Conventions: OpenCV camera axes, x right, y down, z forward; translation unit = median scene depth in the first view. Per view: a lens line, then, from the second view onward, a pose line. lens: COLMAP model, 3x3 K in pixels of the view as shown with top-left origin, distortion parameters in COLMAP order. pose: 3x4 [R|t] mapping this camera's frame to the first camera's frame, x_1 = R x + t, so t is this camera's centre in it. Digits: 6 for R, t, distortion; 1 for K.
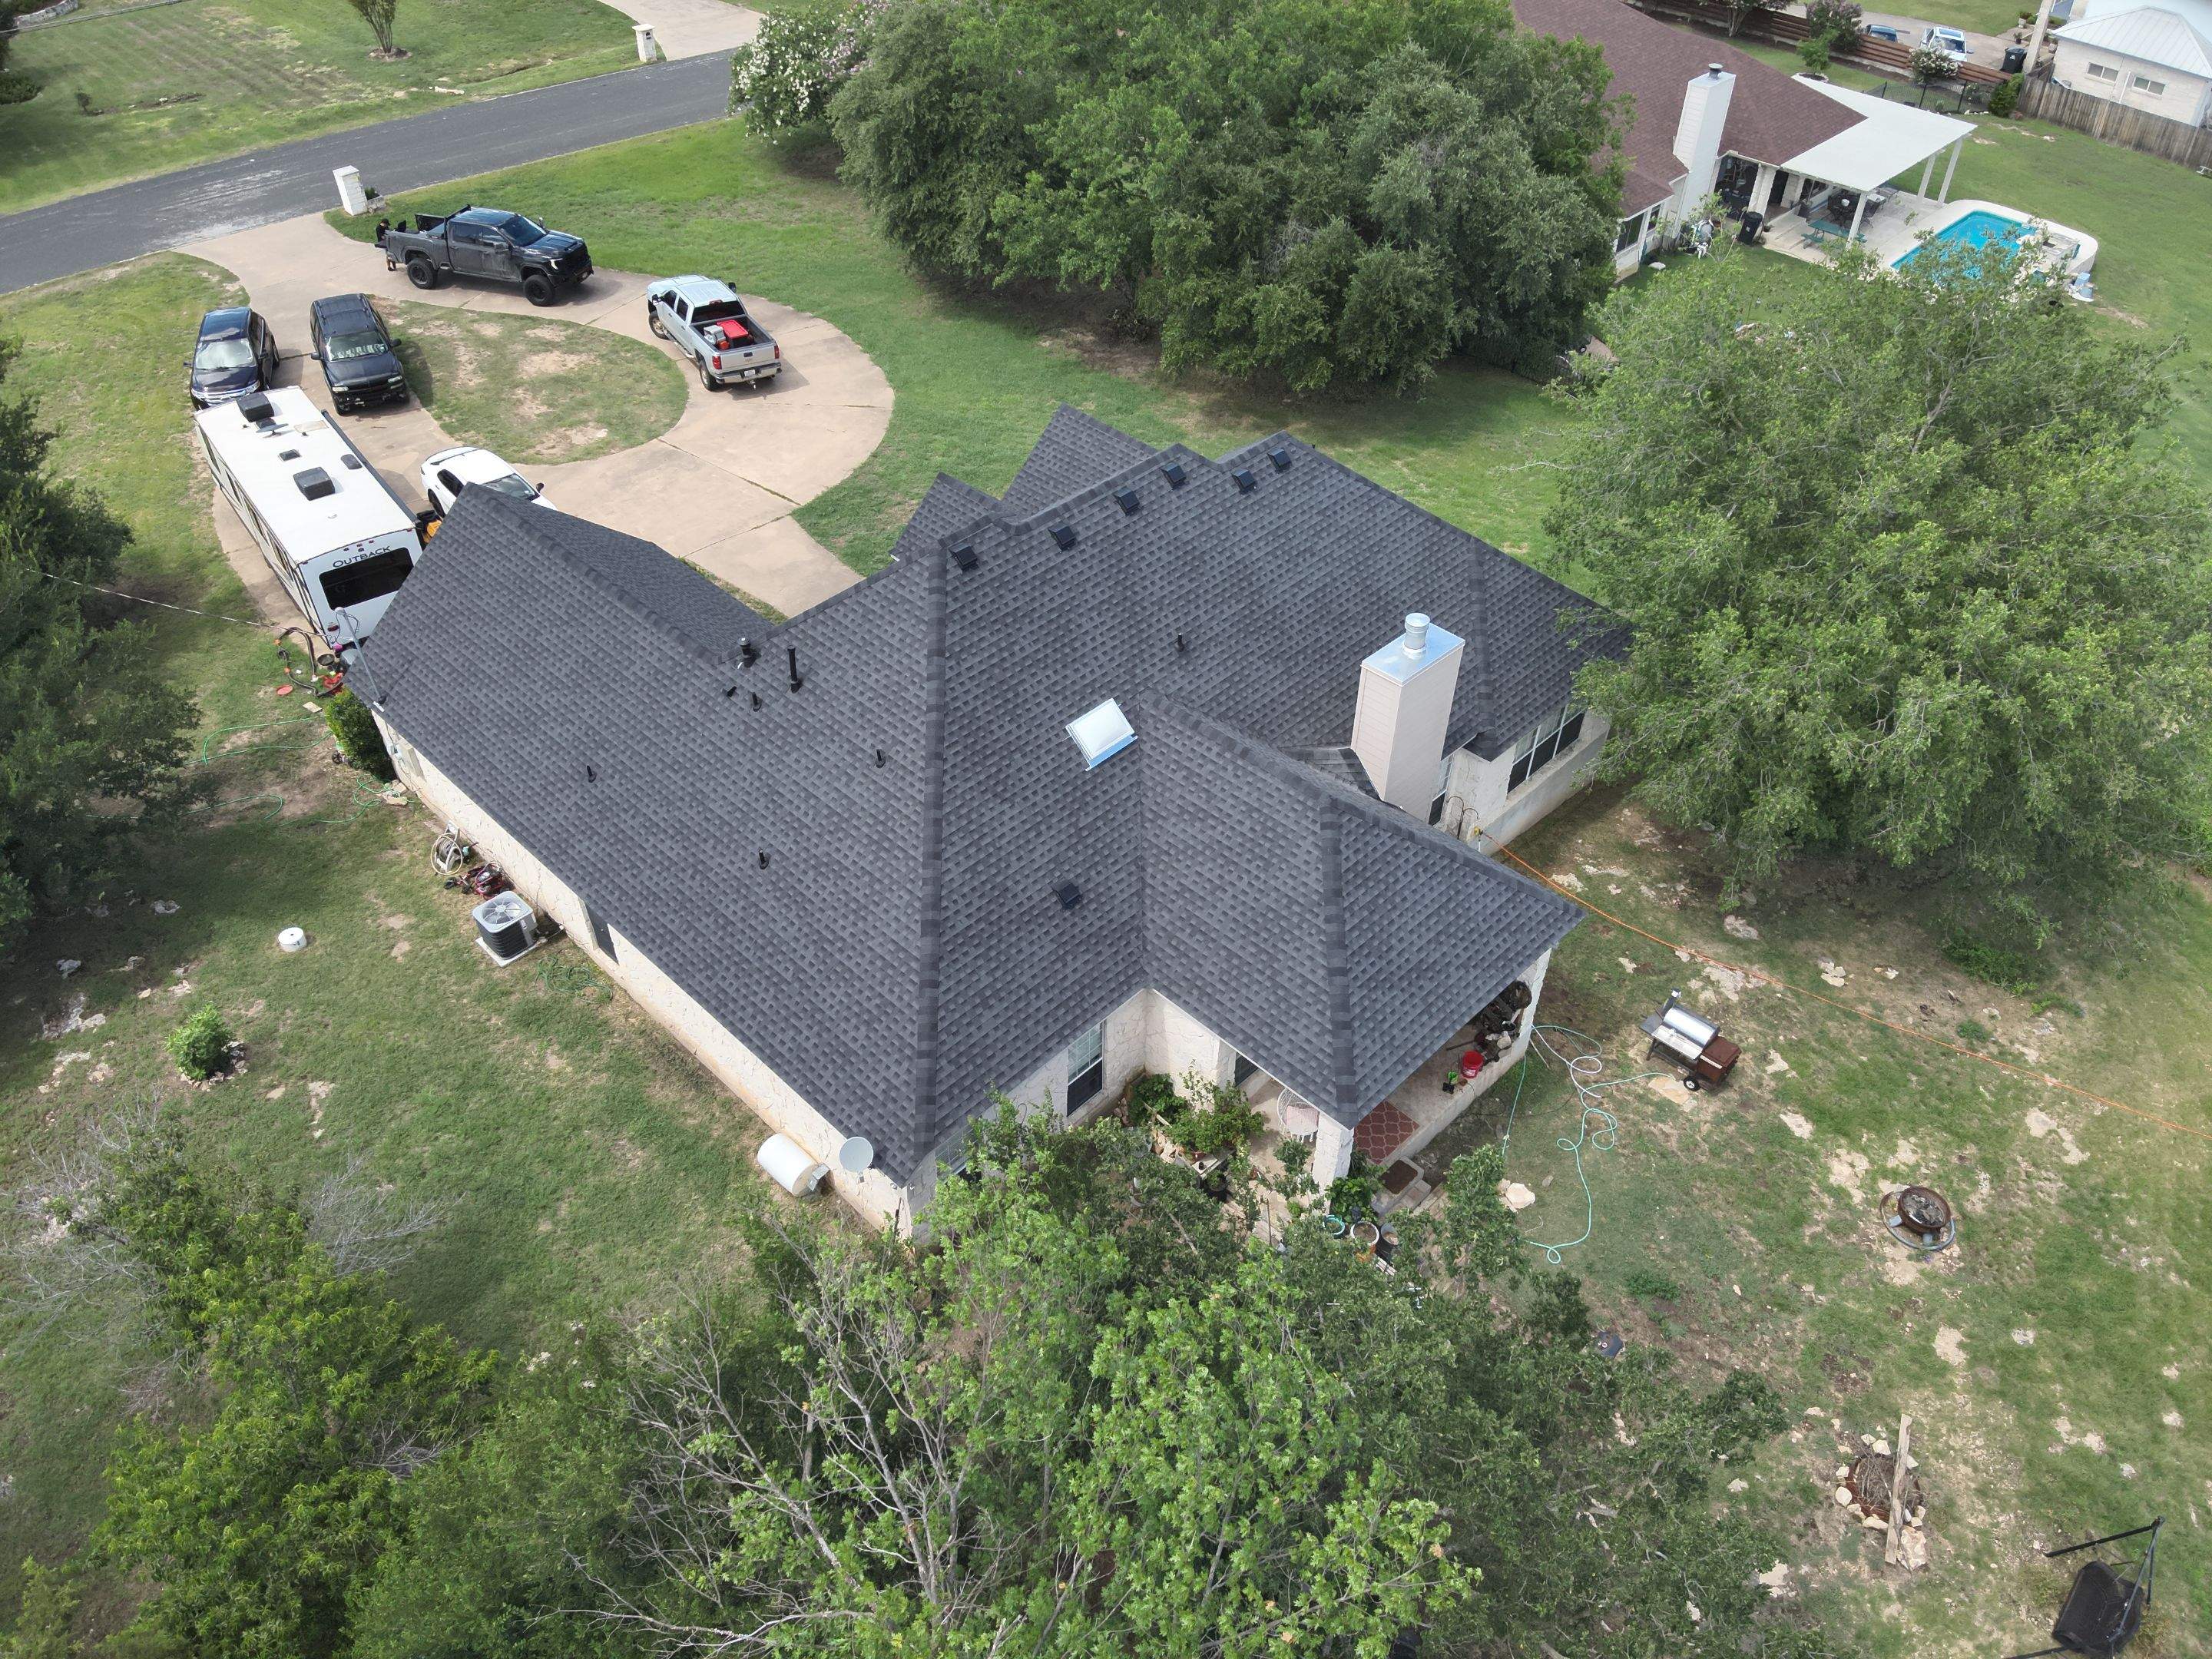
lens RADIAL K [[1592.8, 0, 1091.0], [0, 1592.8, 838.8], [0, 0, 1]] dist [0.118035, -0.218310]
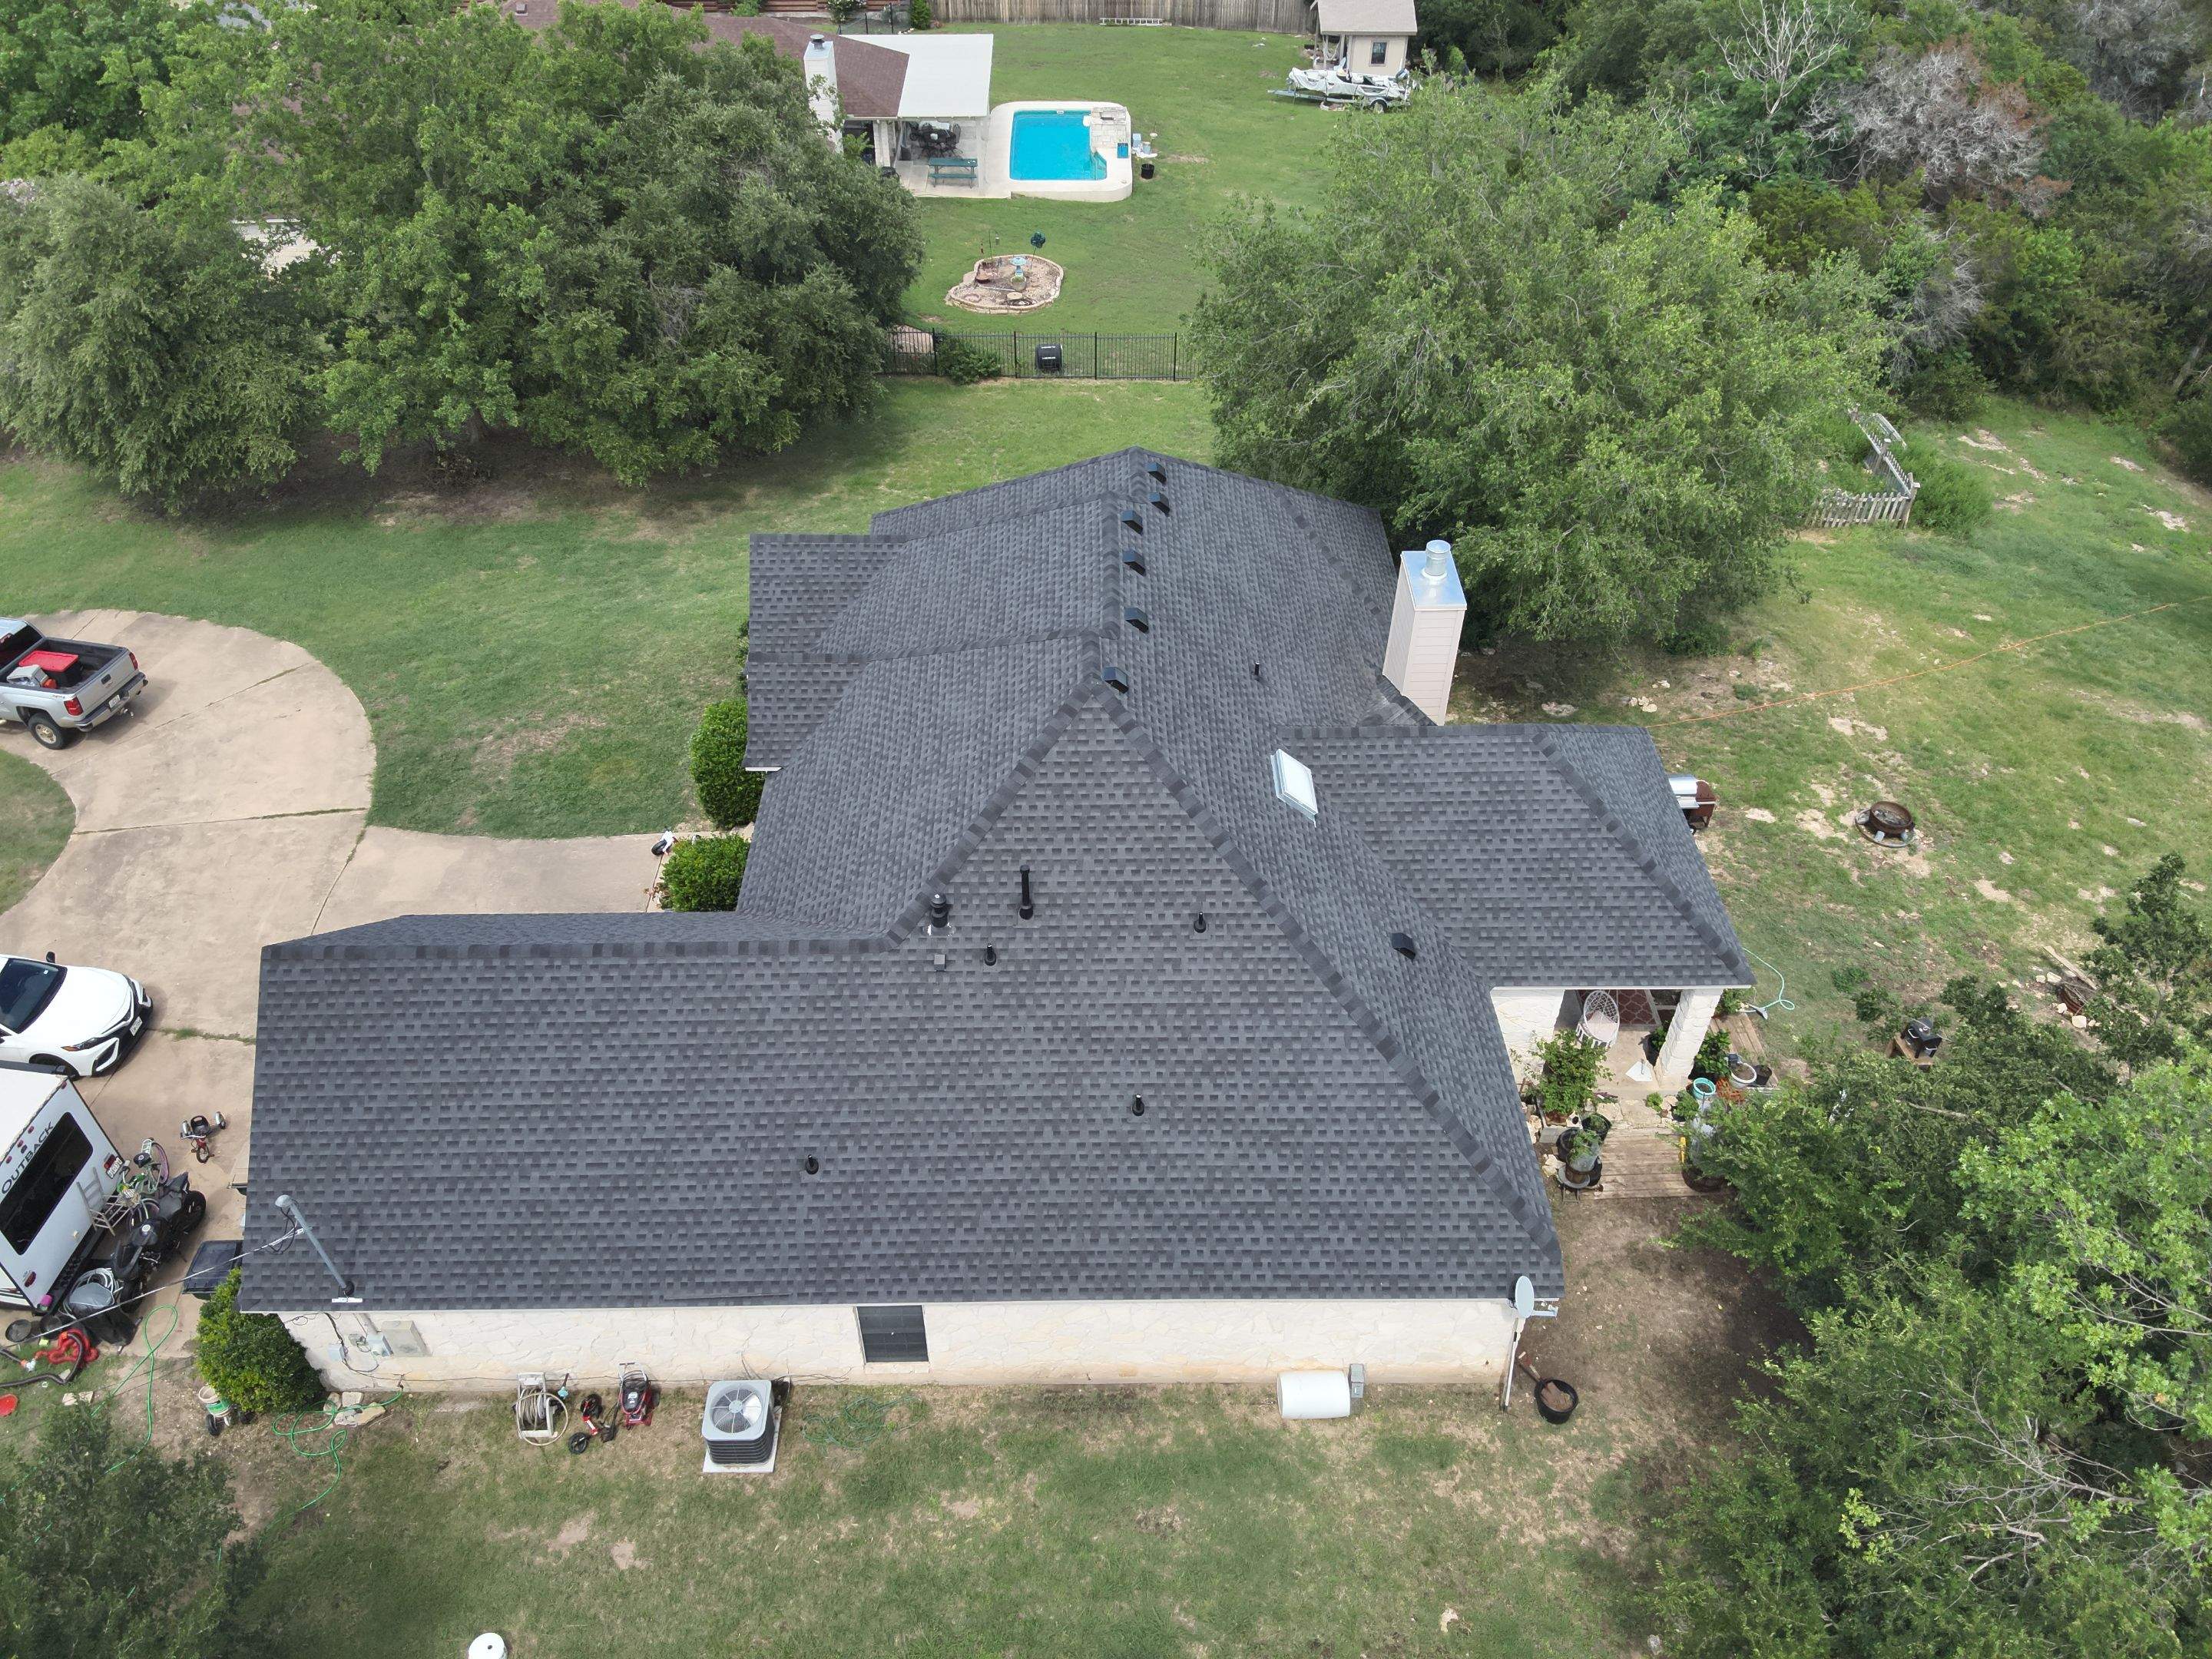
lens RADIAL K [[1610.2, 0, 1089.2], [0, 1610.2, 828.8], [0, 0, 1]] dist [0.081288, -0.162968]
pose [[0.697975, -0.475344, 0.535611, -0.480146], [0.481689, 0.865081, 0.140034, -0.191128], [-0.529911, 0.160258, 0.832773, 0.241170]]
